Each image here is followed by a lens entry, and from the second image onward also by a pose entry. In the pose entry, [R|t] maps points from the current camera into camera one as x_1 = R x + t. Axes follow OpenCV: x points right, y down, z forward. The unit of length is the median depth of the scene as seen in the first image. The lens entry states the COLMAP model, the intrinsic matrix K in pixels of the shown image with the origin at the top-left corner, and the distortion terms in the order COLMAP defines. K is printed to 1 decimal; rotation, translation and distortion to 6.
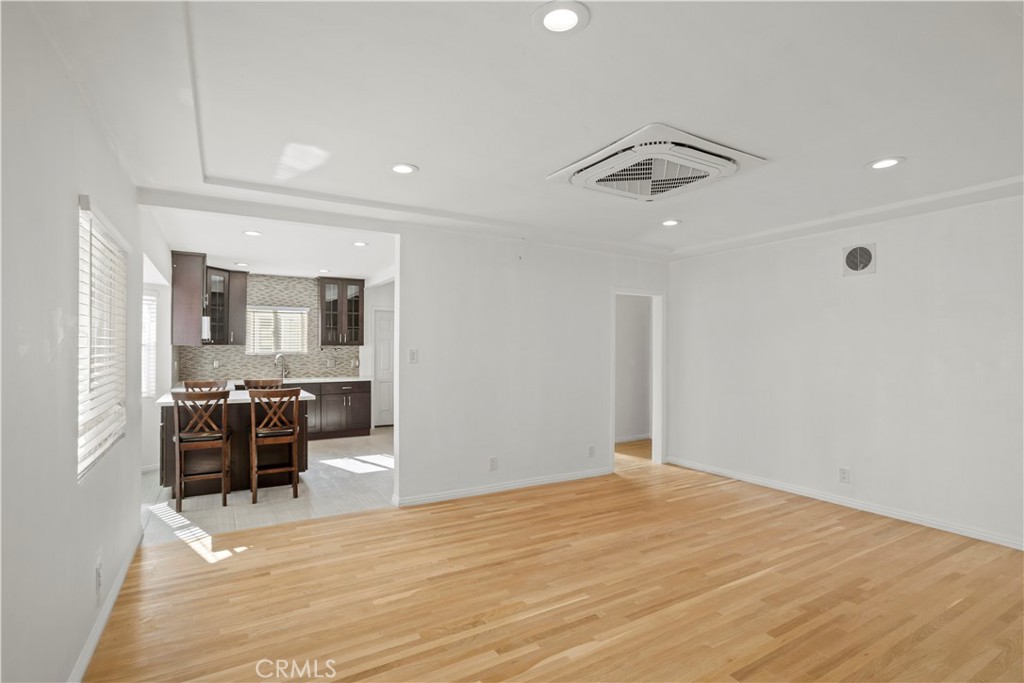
lens RADIAL K [[493.8, 0, 508.8], [0, 493.8, 341.8], [0, 0, 1]] dist [-0.030757, 0.010914]
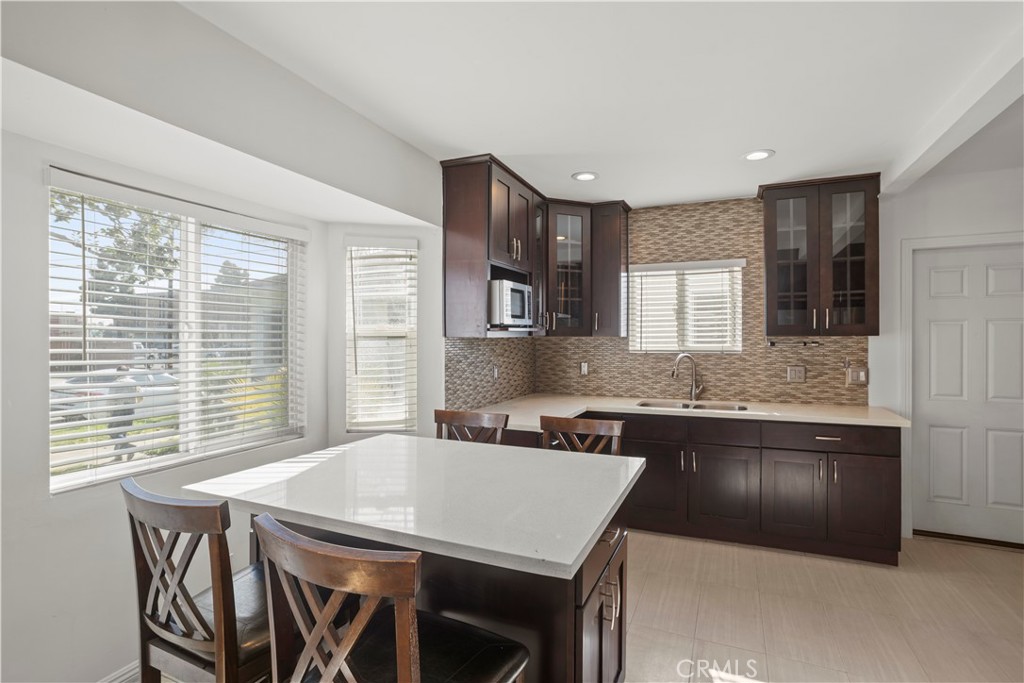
lens RADIAL K [[493.8, 0, 508.3], [0, 493.8, 338.1], [0, 0, 1]] dist [-0.030757, 0.010914]
pose [[0.575212, -0.005315, -0.817987, -0.146389], [0.011700, 0.999930, 0.001731, 0.005935], [0.817921, -0.010566, 0.575234, 0.533975]]
